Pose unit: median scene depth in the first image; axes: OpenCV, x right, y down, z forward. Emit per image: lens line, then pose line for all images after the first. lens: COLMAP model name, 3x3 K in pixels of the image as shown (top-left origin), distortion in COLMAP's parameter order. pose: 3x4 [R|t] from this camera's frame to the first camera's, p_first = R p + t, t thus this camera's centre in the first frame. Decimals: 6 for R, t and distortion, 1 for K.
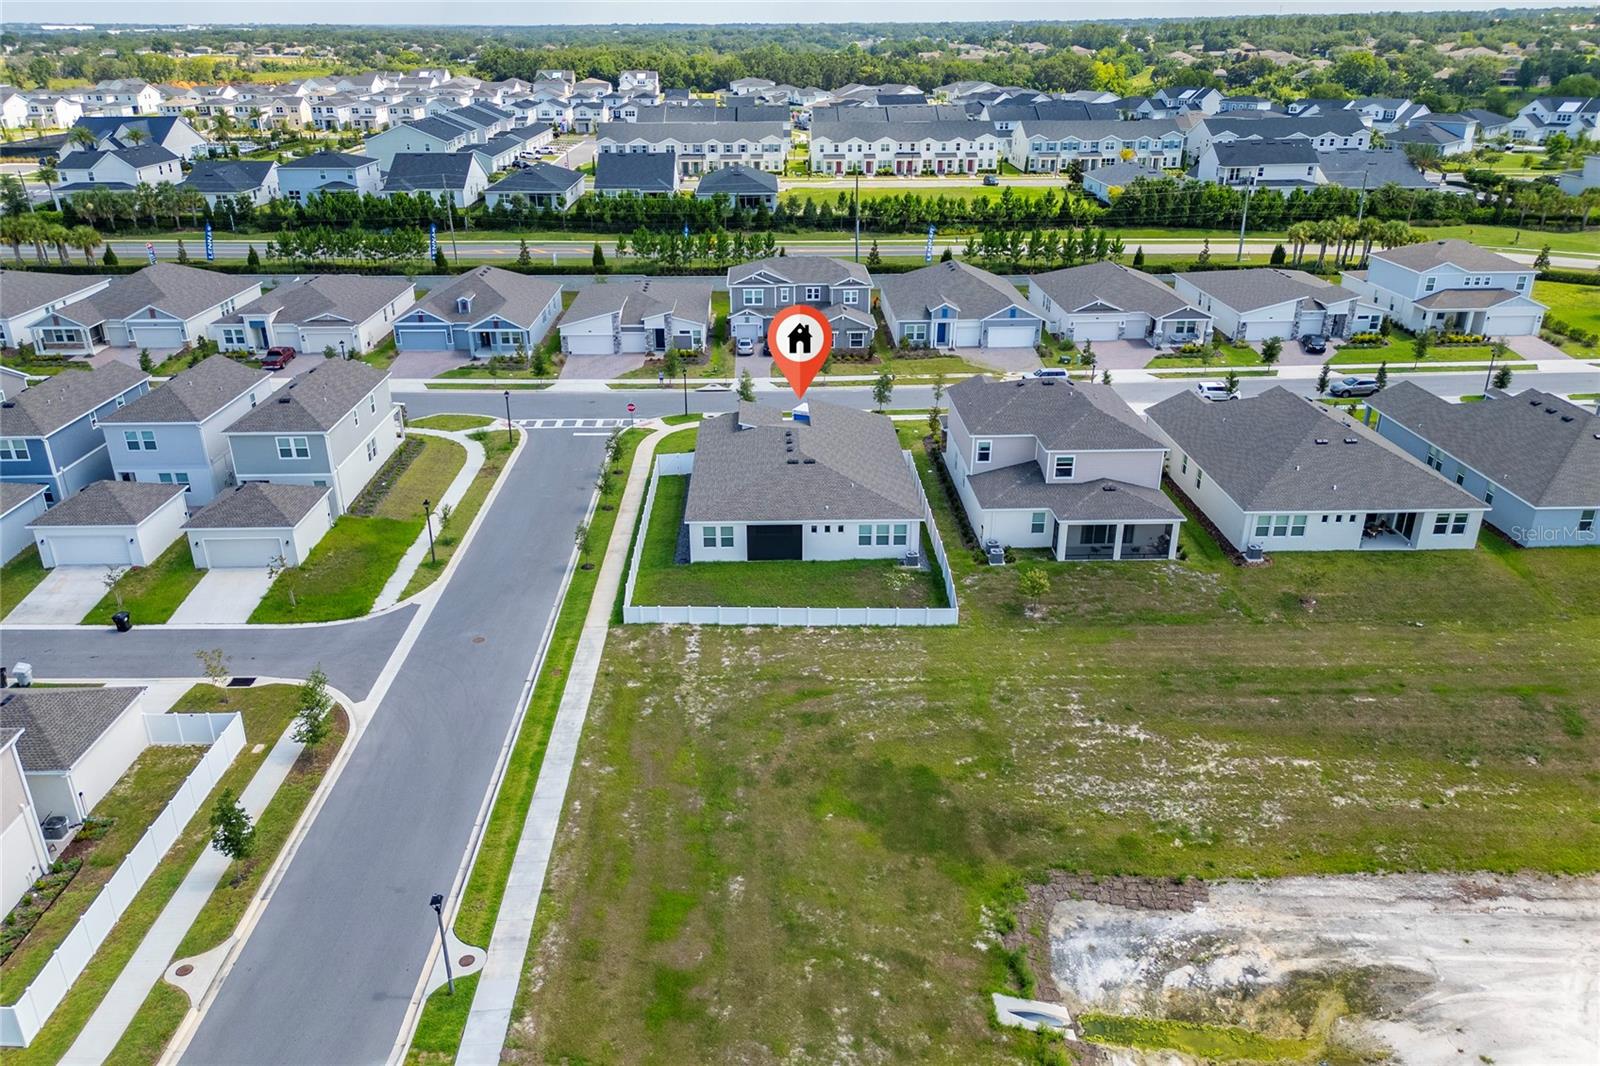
lens RADIAL K [[1136.1, 0, 764.6], [0, 1136.1, 577.0], [0, 0, 1]] dist [0.072741, -0.070342]
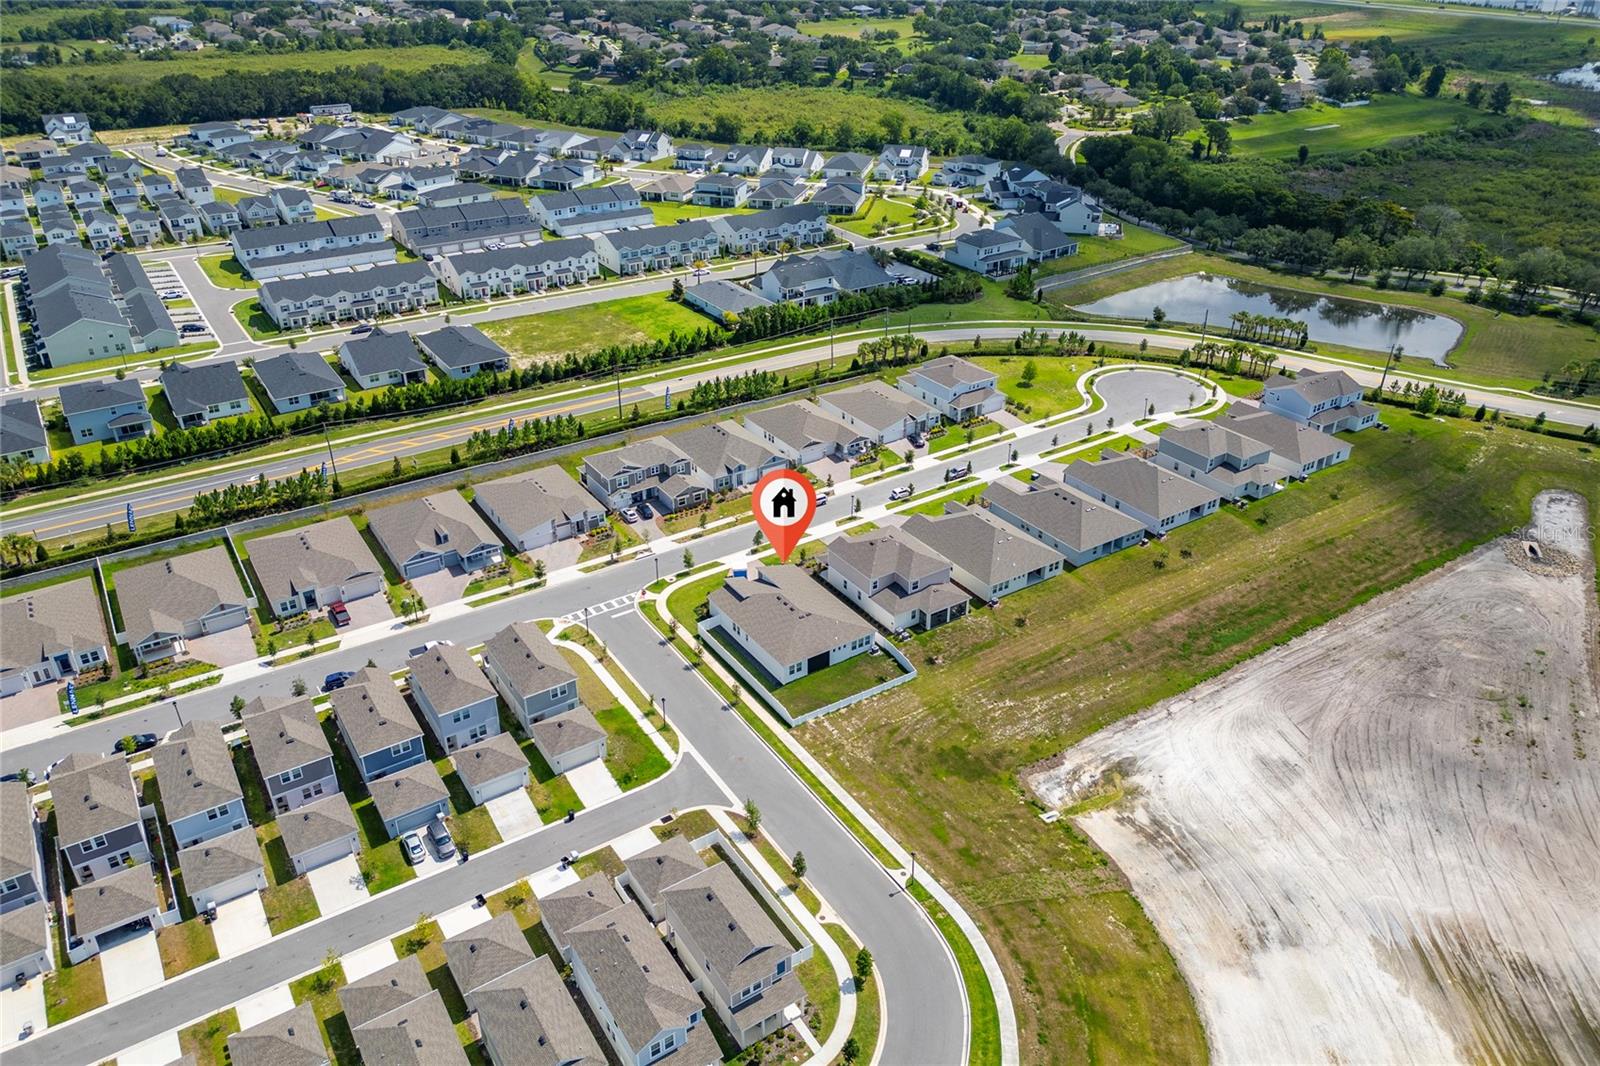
lens RADIAL K [[1136.1, 0, 802.4], [0, 1136.1, 519.7], [0, 0, 1]] dist [0.072741, -0.070342]
pose [[0.839425, -0.250615, 0.482243, -0.613292], [0.230423, 0.967747, 0.101837, -0.323027], [-0.492211, 0.025635, 0.870098, -0.509002]]
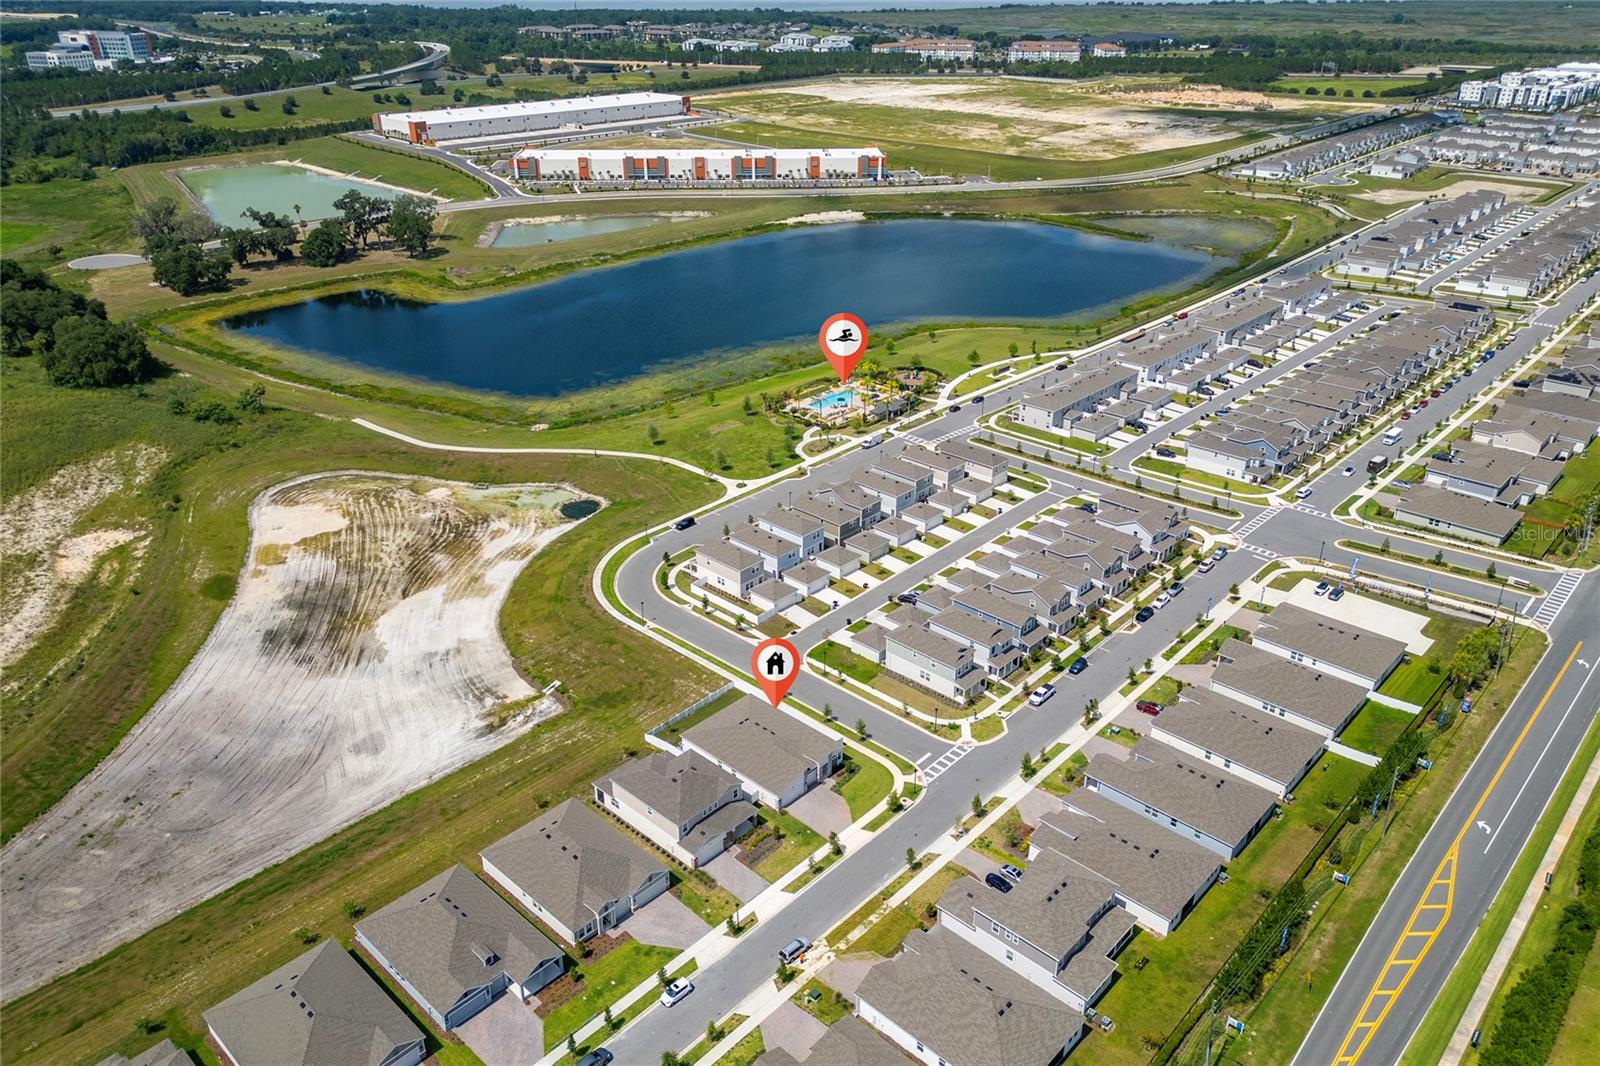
lens RADIAL K [[1136.1, 0, 792.5], [0, 1136.1, 535.4], [0, 0, 1]] dist [0.072741, -0.070342]
pose [[-0.691060, 0.327717, -0.644234, 0.896085], [-0.308399, 0.672414, 0.672867, -1.308803], [0.653702, 0.663673, -0.363610, 1.125885]]
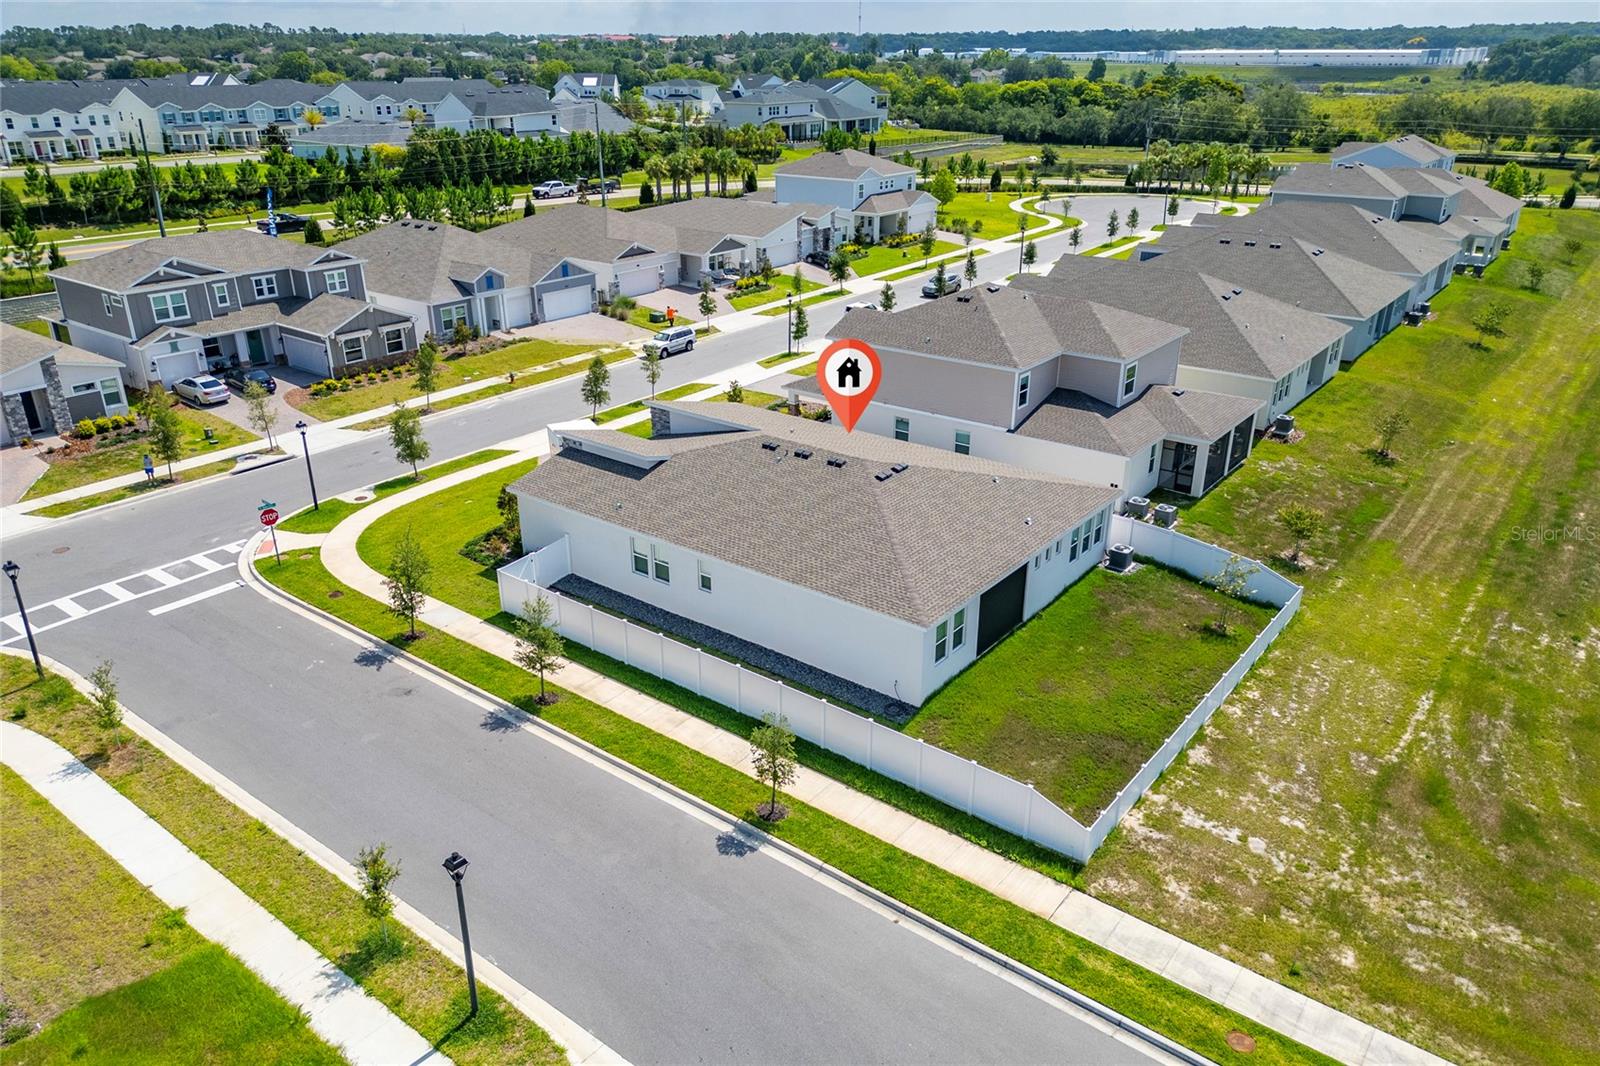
lens RADIAL K [[1136.1, 0, 807.8], [0, 1136.1, 547.2], [0, 0, 1]] dist [0.072741, -0.070342]
pose [[0.616226, -0.310959, 0.723582, -0.288514], [0.339612, 0.933861, 0.112102, -0.099332], [-0.710584, 0.176657, 0.681074, 0.444051]]
